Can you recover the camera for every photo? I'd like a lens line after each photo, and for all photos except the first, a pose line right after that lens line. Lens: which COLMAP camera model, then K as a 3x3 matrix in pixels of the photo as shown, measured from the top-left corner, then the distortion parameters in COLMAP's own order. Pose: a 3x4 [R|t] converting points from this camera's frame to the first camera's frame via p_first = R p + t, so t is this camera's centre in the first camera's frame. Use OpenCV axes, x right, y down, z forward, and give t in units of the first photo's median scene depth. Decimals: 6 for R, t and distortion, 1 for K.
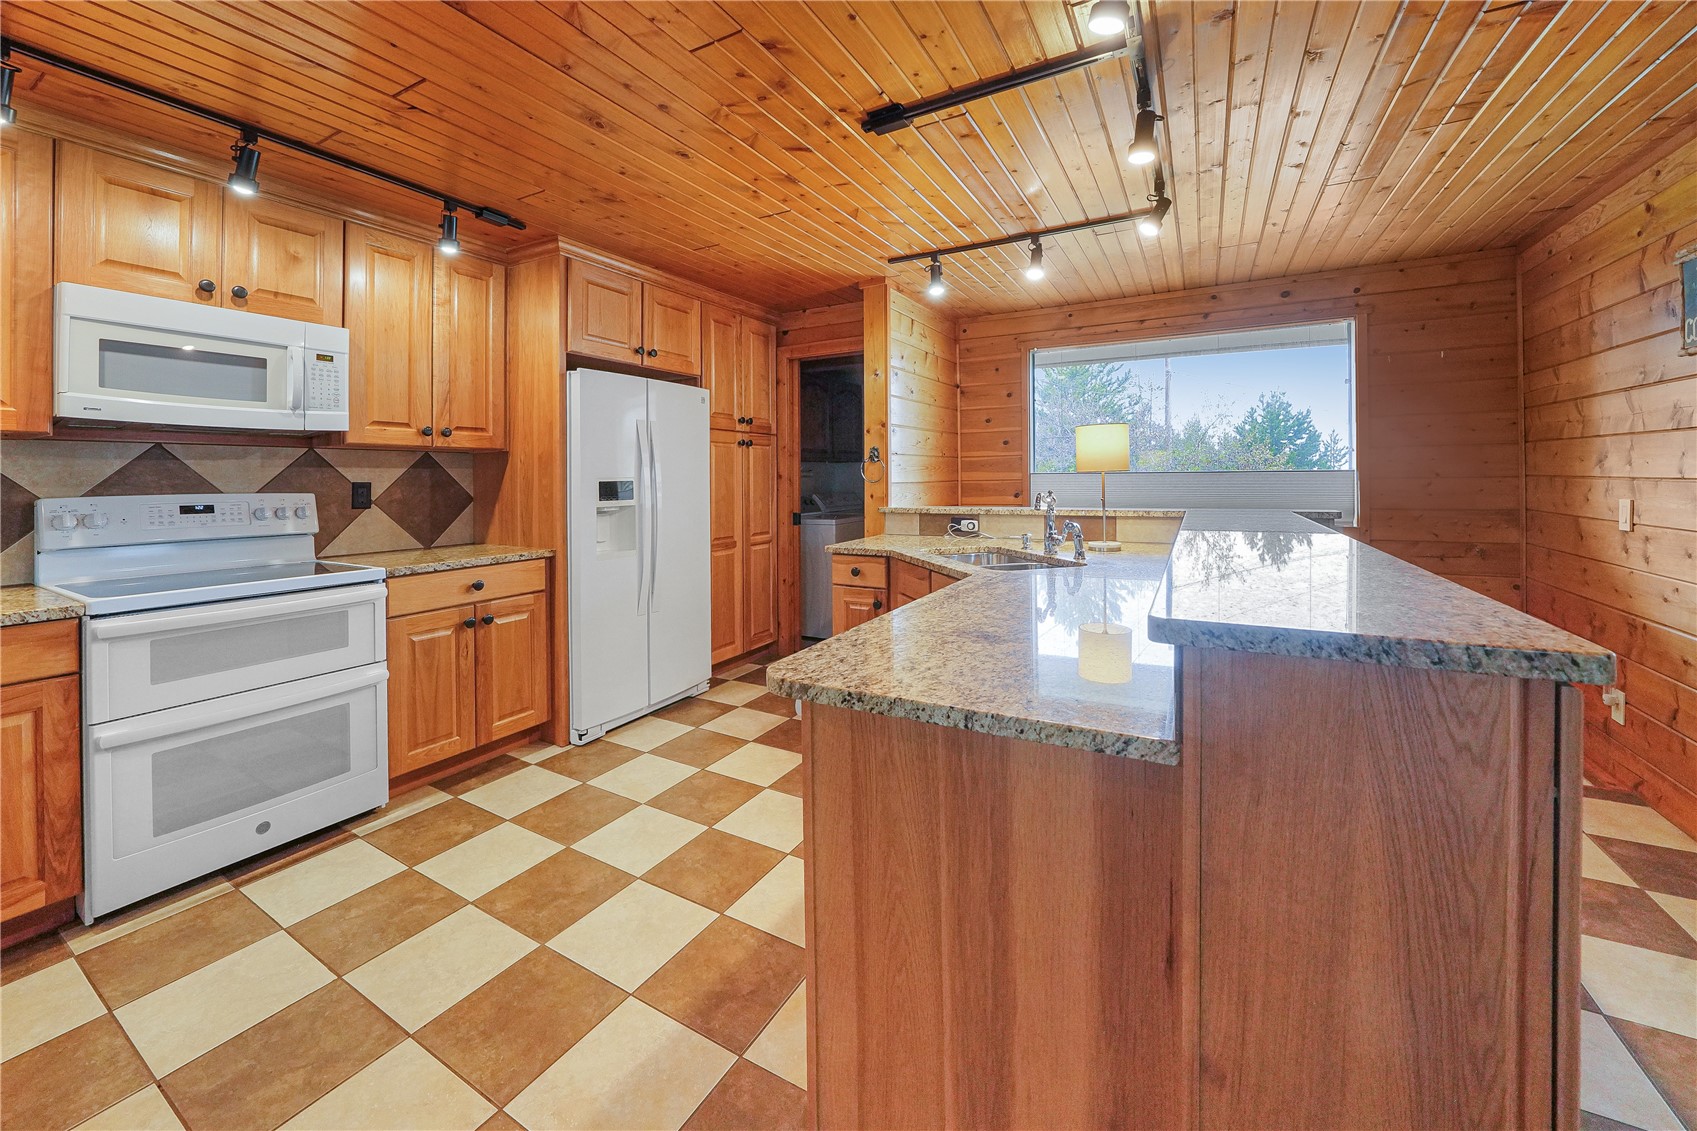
lens RADIAL K [[648.3, 0, 846.0], [0, 648.3, 466.6], [0, 0, 1]] dist [-0.023736, 0.000070]
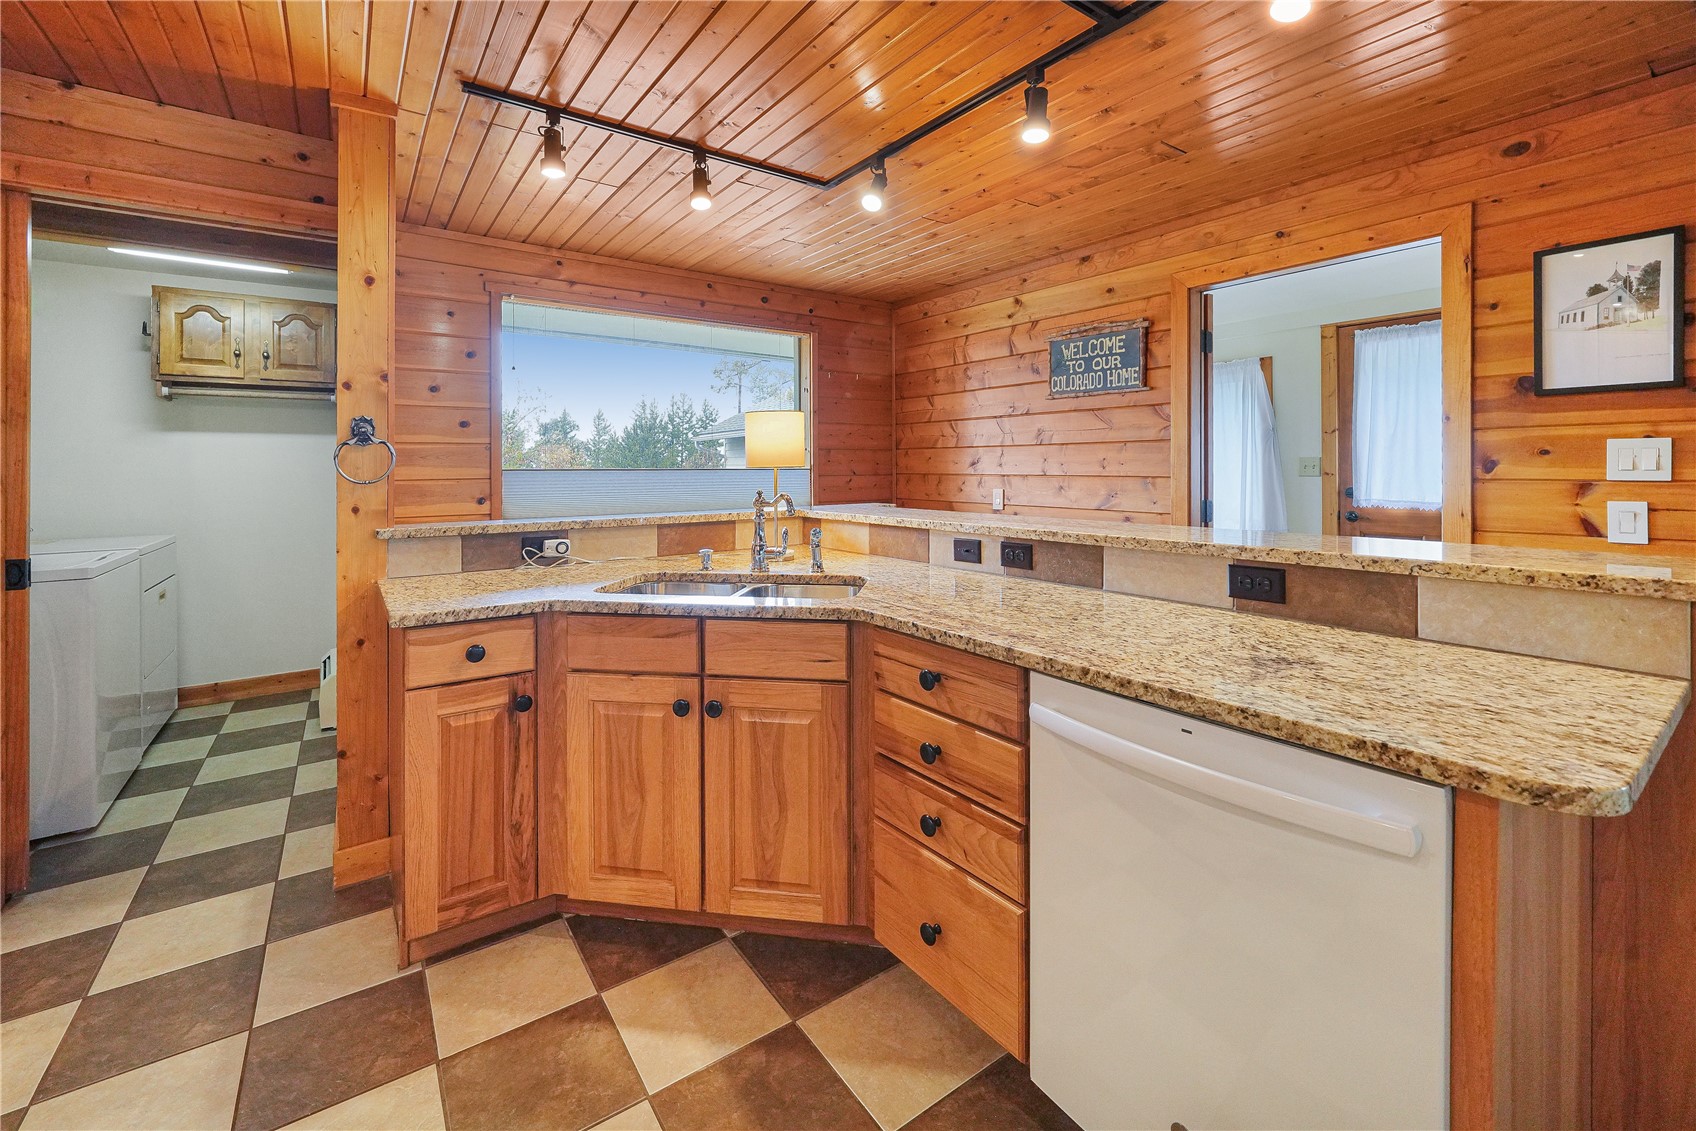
lens RADIAL K [[705.8, 0, 829.1], [0, 705.8, 463.3], [0, 0, 1]] dist [-0.008619, 0.000391]
pose [[0.436965, 0.015719, 0.899341, -0.376592], [-0.013442, 0.999850, -0.010944, 0.010792], [-0.899378, -0.007307, 0.437111, 0.497162]]
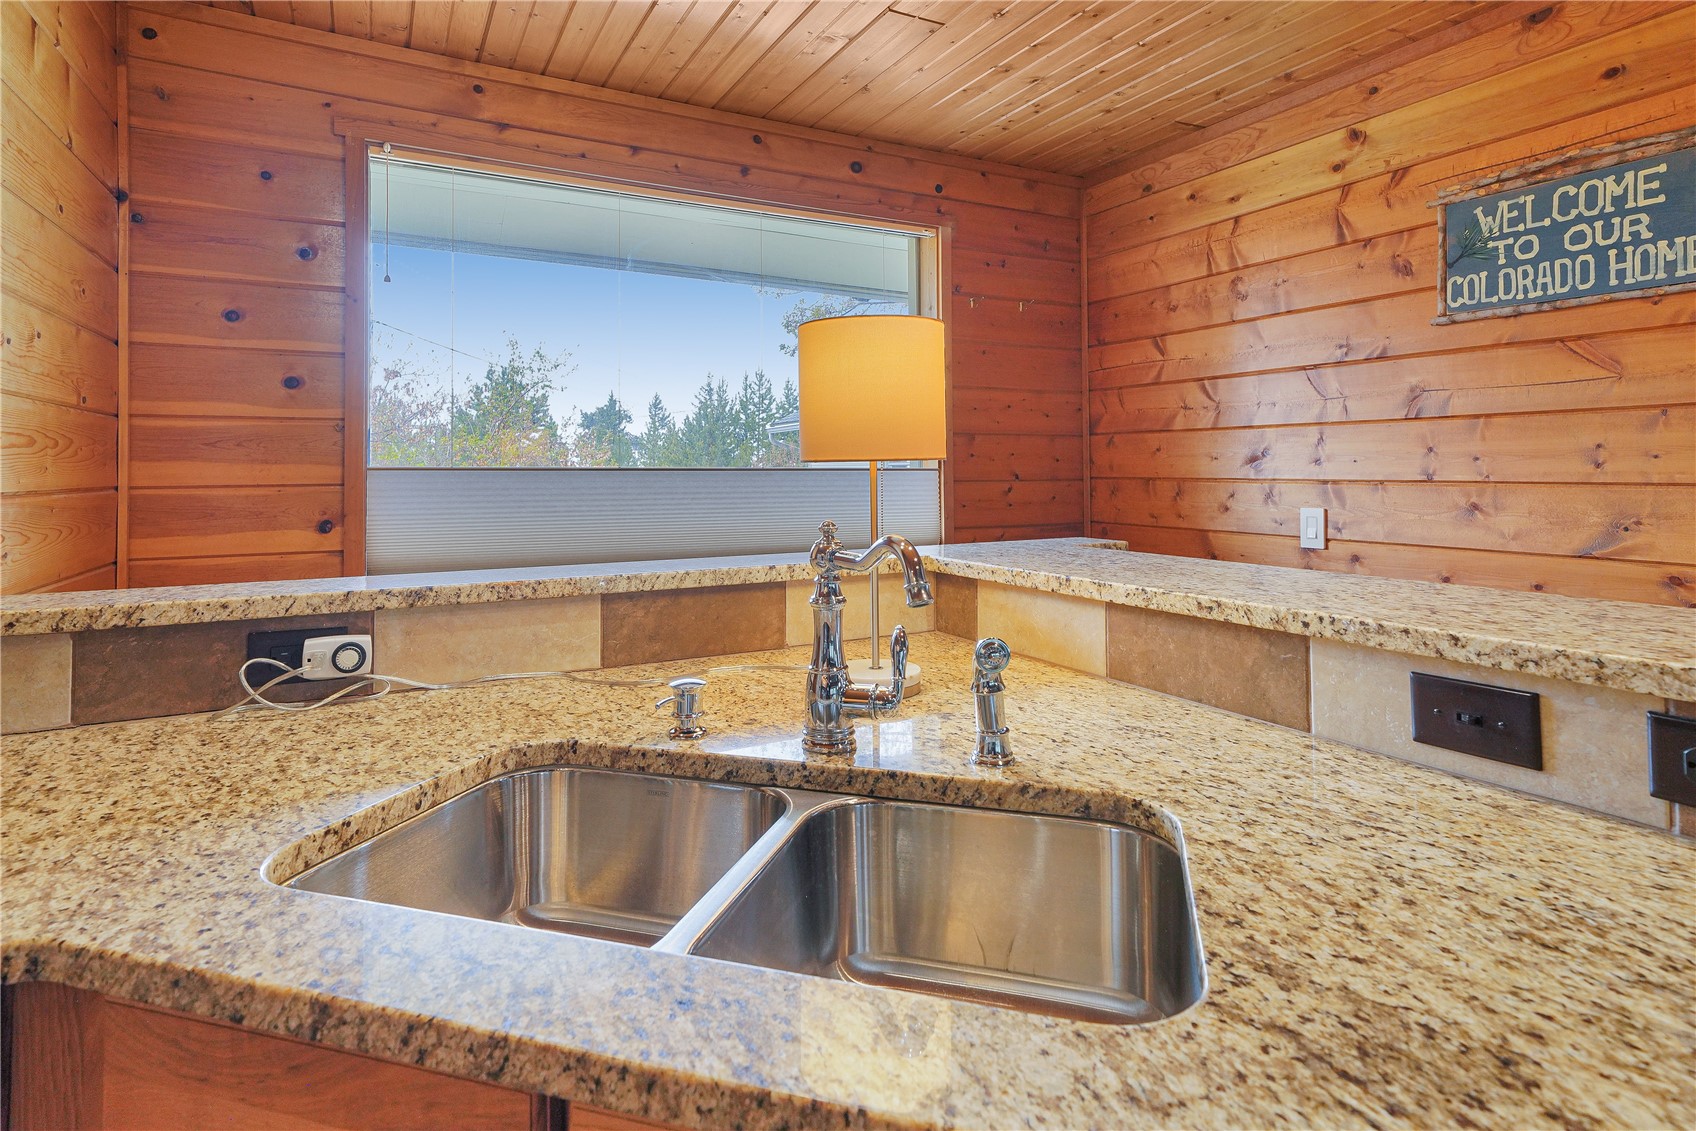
lens RADIAL K [[894.3, 0, 821.5], [0, 894.3, 454.1], [0, 0, 1]] dist [0.004732, 0.001924]
pose [[0.557255, 0.025761, 0.829942, -0.007147], [-0.014343, 0.999668, -0.021399, 0.014014], [-0.830218, 0.000021, 0.557439, 0.710175]]
